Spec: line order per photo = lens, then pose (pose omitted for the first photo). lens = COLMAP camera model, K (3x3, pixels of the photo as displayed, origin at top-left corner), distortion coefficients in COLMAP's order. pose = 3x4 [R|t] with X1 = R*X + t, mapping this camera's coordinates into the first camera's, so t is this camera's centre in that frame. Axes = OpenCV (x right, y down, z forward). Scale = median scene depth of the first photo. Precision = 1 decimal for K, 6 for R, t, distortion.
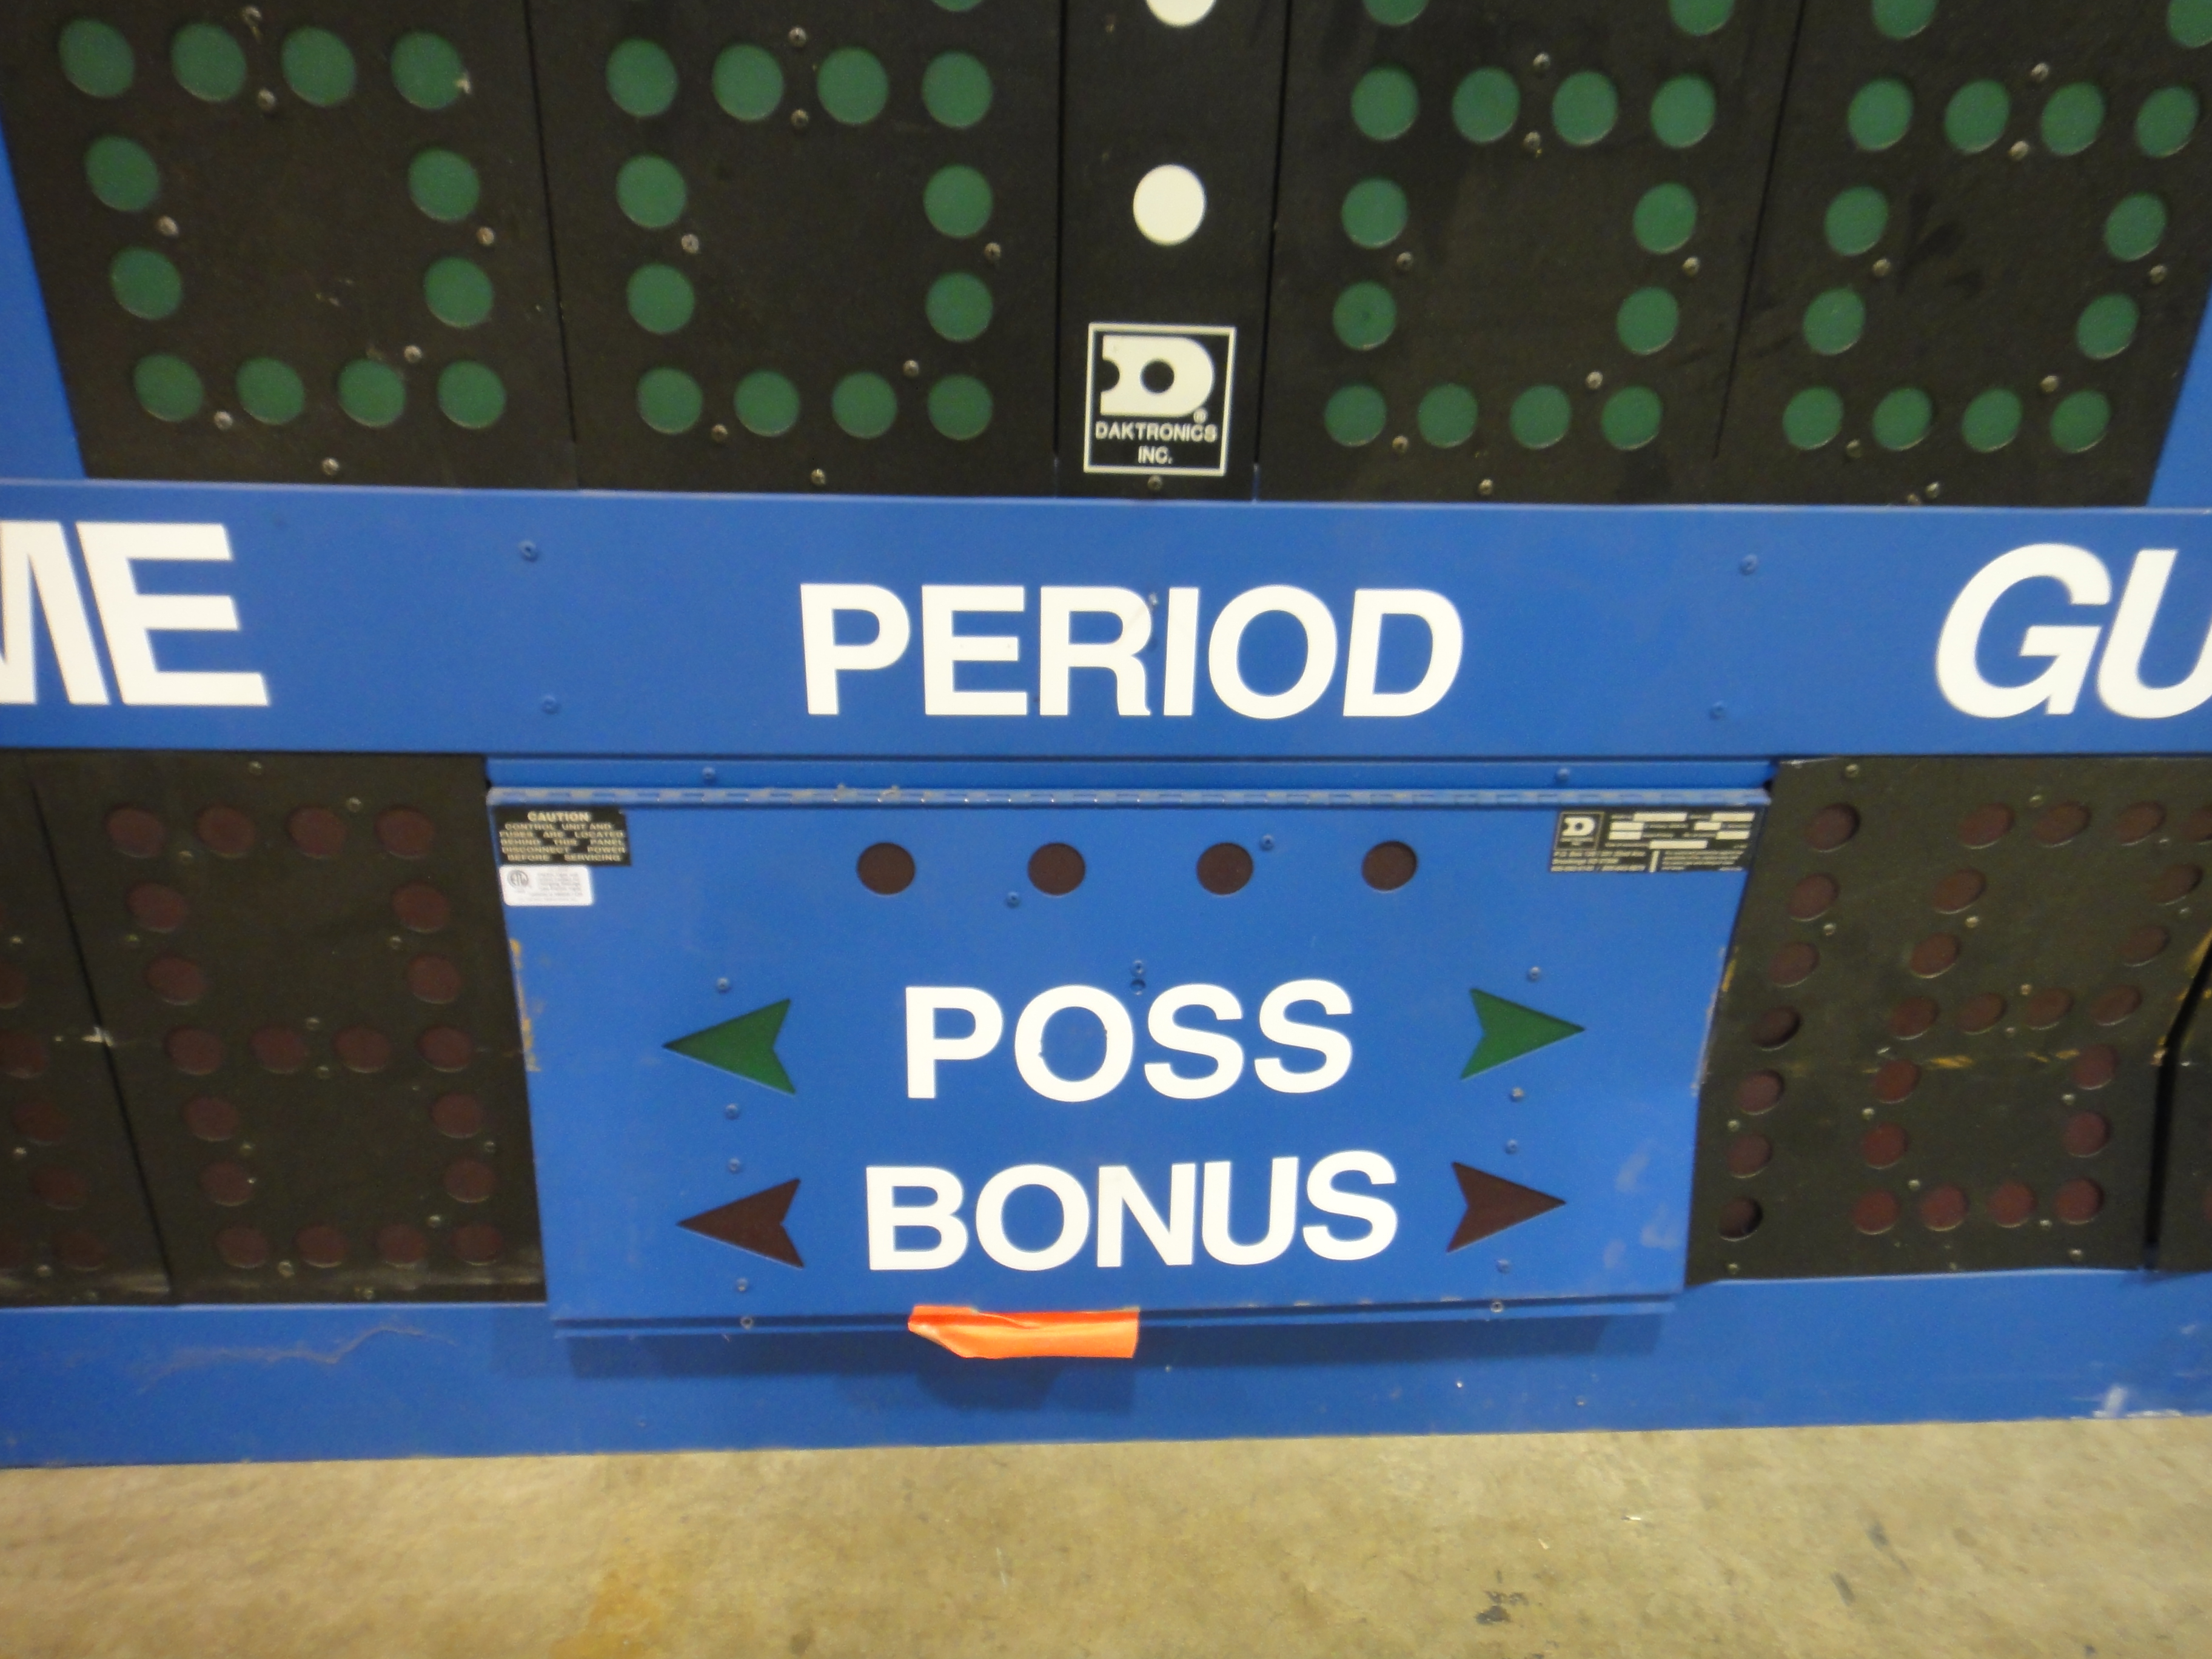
lens RADIAL K [[1552.5, 0, 1106.2], [0, 1552.5, 817.9], [0, 0, 1]] dist [0.018090, -0.001888]
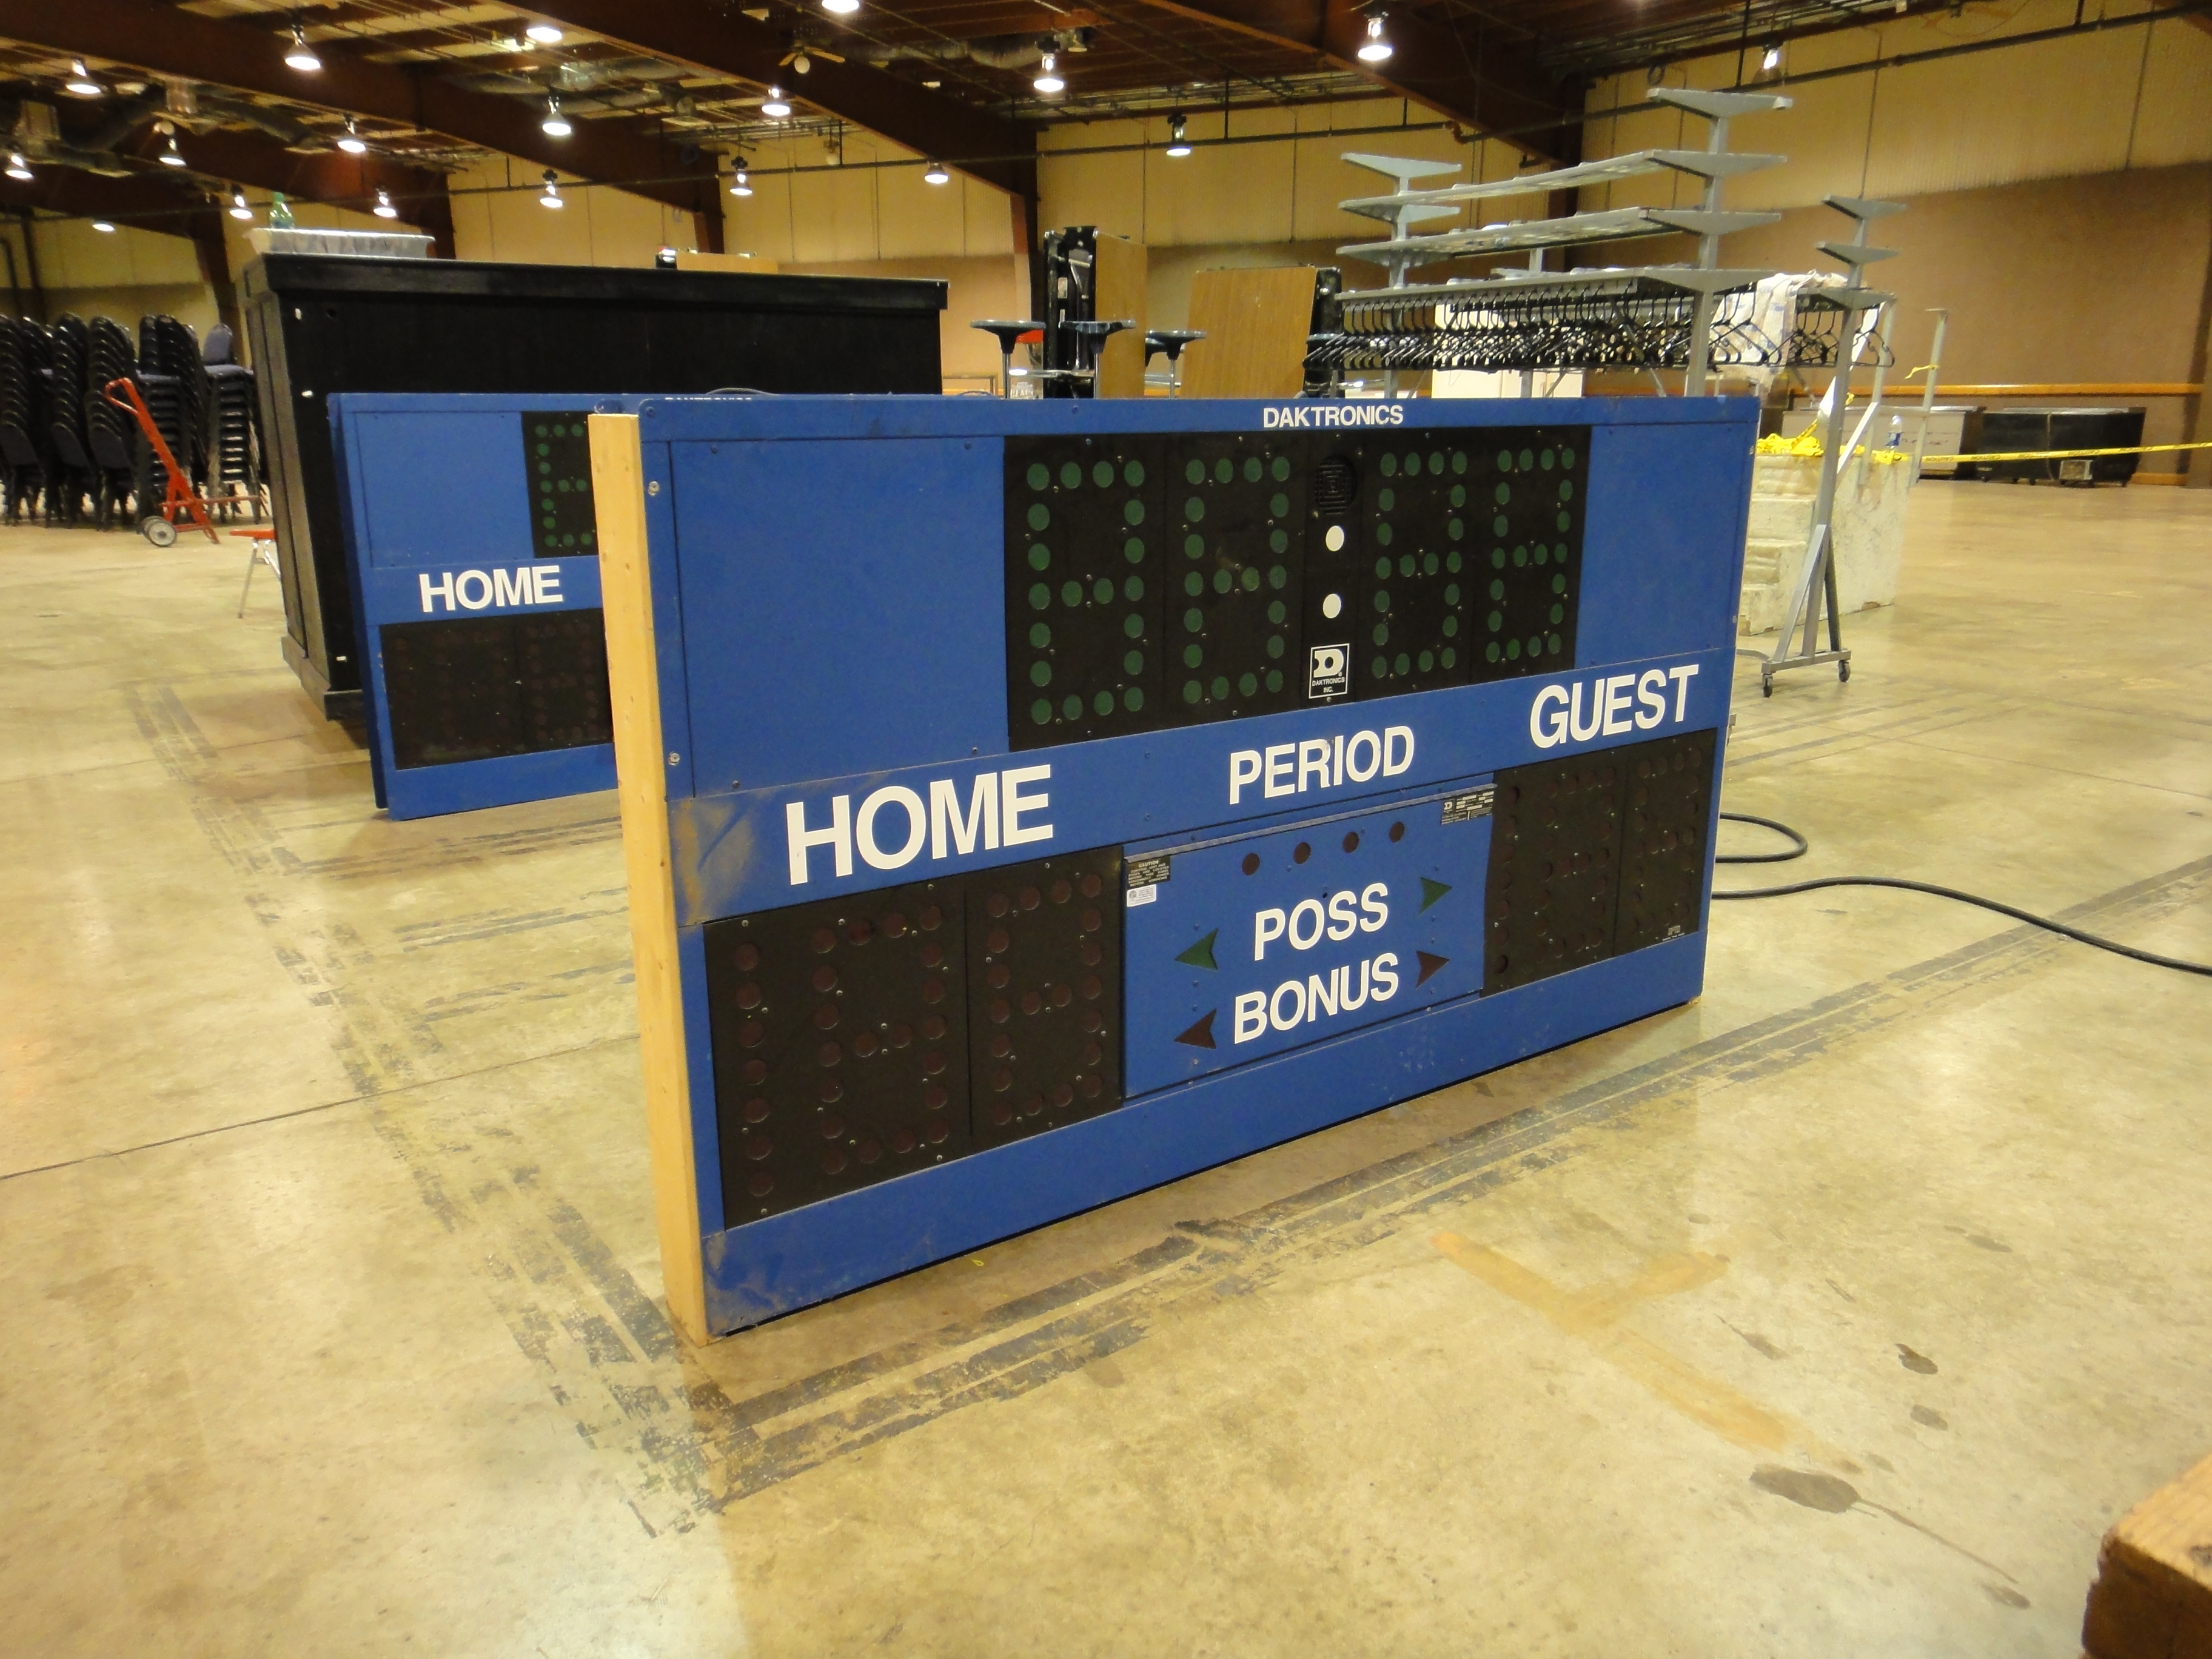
lens RADIAL K [[1552.5, 0, 1102.9], [0, 1552.5, 823.2], [0, 0, 1]] dist [0.018090, -0.001888]
pose [[0.850313, -0.167571, 0.498886, -1.645081], [0.251902, 0.961902, -0.106254, 0.179916], [-0.462075, 0.216019, 0.860129, -1.092462]]
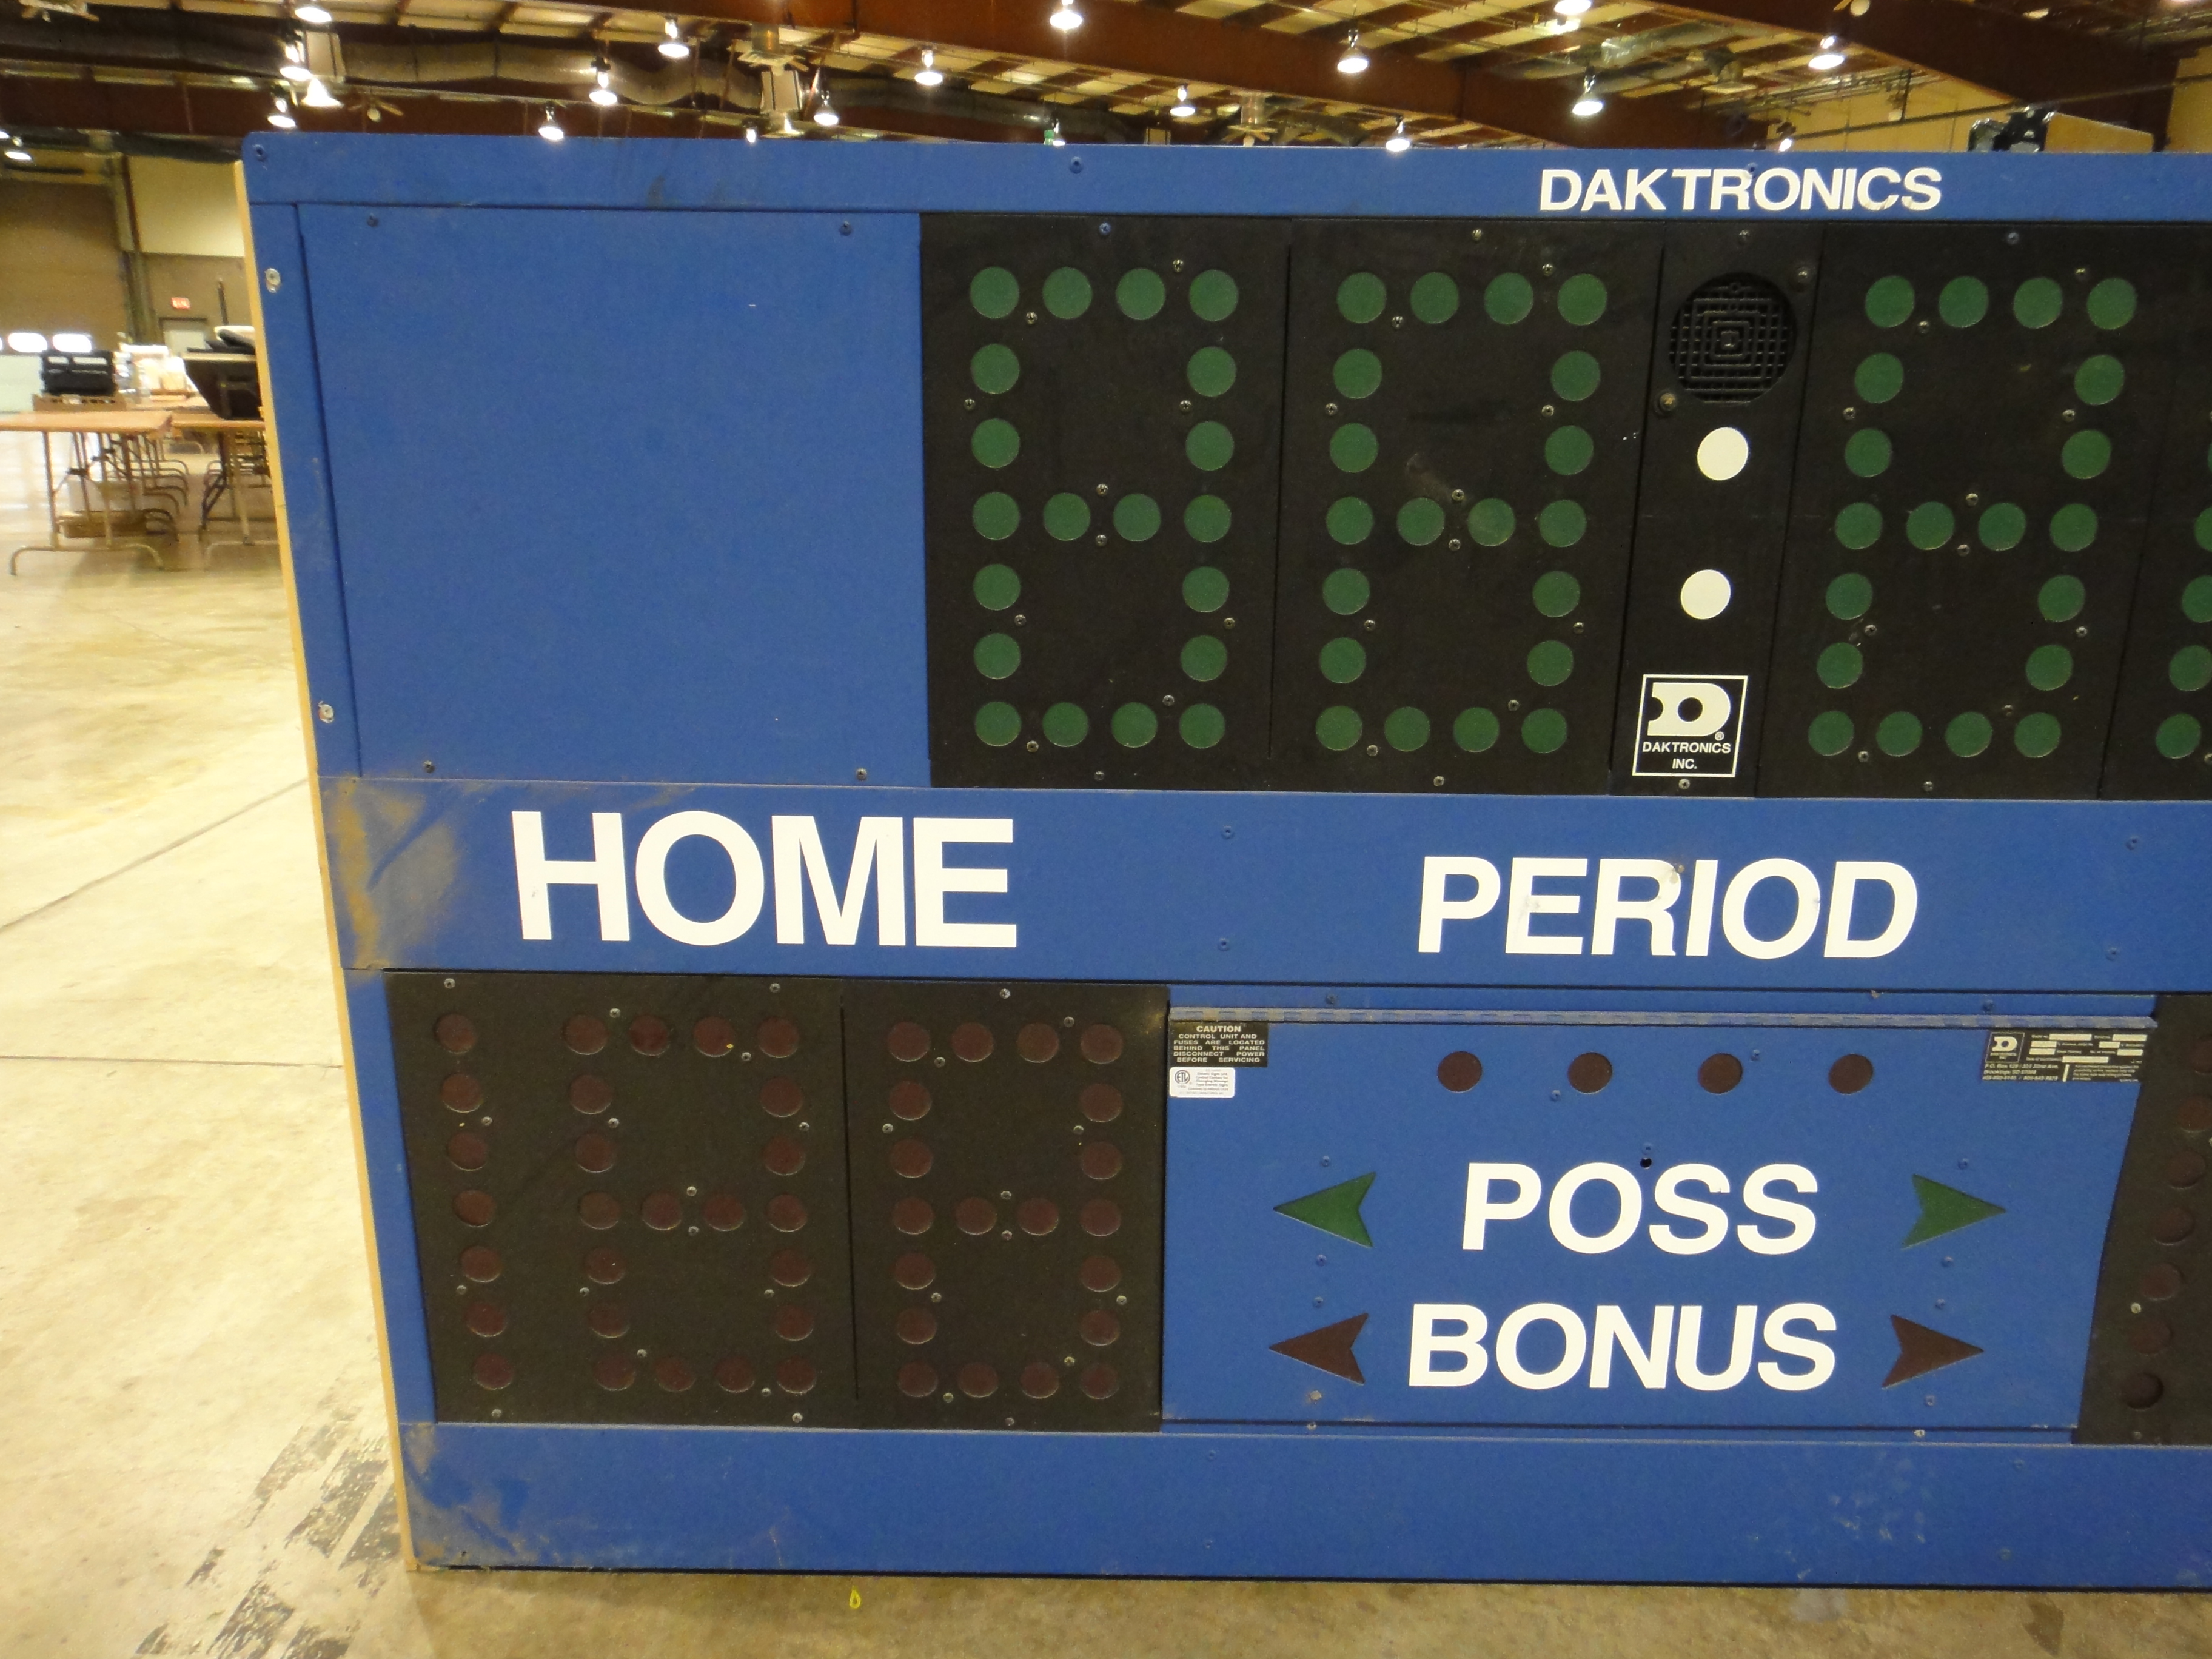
lens RADIAL K [[1552.5, 0, 1135.9], [0, 1552.5, 819.1], [0, 0, 1]] dist [0.018090, -0.001888]
pose [[0.998405, -0.002794, -0.056390, -0.355270], [-0.007388, 0.983722, -0.179545, 0.062414], [0.055974, 0.179676, 0.982132, -0.352121]]
